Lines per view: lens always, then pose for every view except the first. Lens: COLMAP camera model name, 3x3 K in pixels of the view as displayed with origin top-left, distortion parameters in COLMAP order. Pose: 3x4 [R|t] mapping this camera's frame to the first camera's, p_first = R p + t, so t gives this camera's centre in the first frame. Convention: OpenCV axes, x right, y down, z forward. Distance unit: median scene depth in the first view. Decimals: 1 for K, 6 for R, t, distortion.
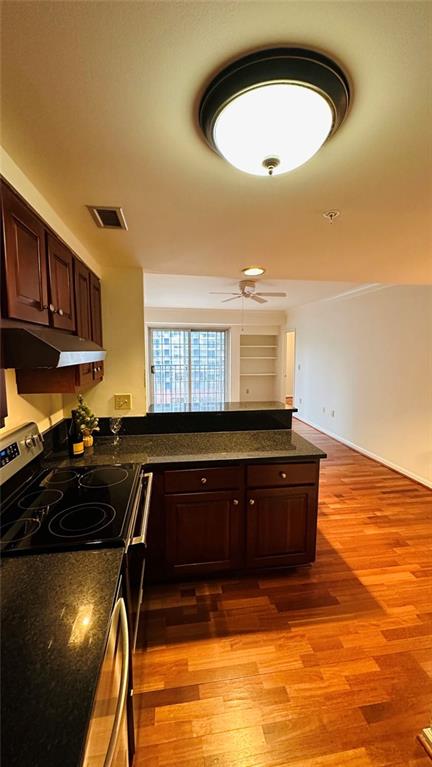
lens RADIAL K [[304.6, 0, 213.8], [0, 304.6, 383.8], [0, 0, 1]] dist [-0.002381, 0.000476]
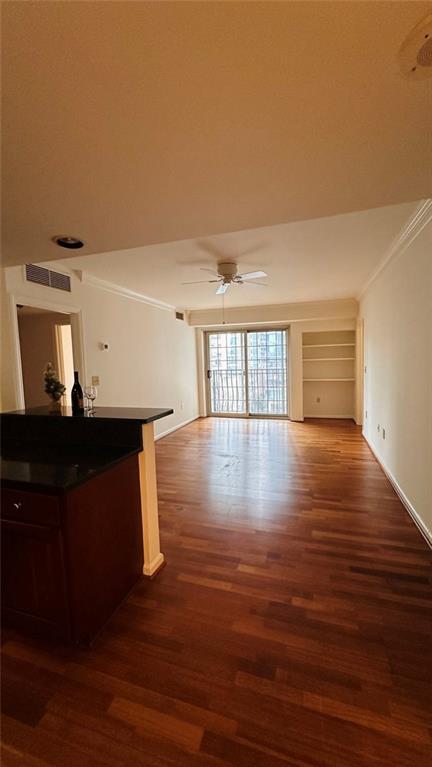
lens RADIAL K [[304.6, 0, 215.4], [0, 304.6, 385.2], [0, 0, 1]] dist [-0.002381, 0.000476]
pose [[0.893845, 0.008361, -0.448298, 0.253756], [-0.017623, 0.999709, -0.016491, 0.003111], [0.448030, 0.022640, 0.893732, 0.143581]]
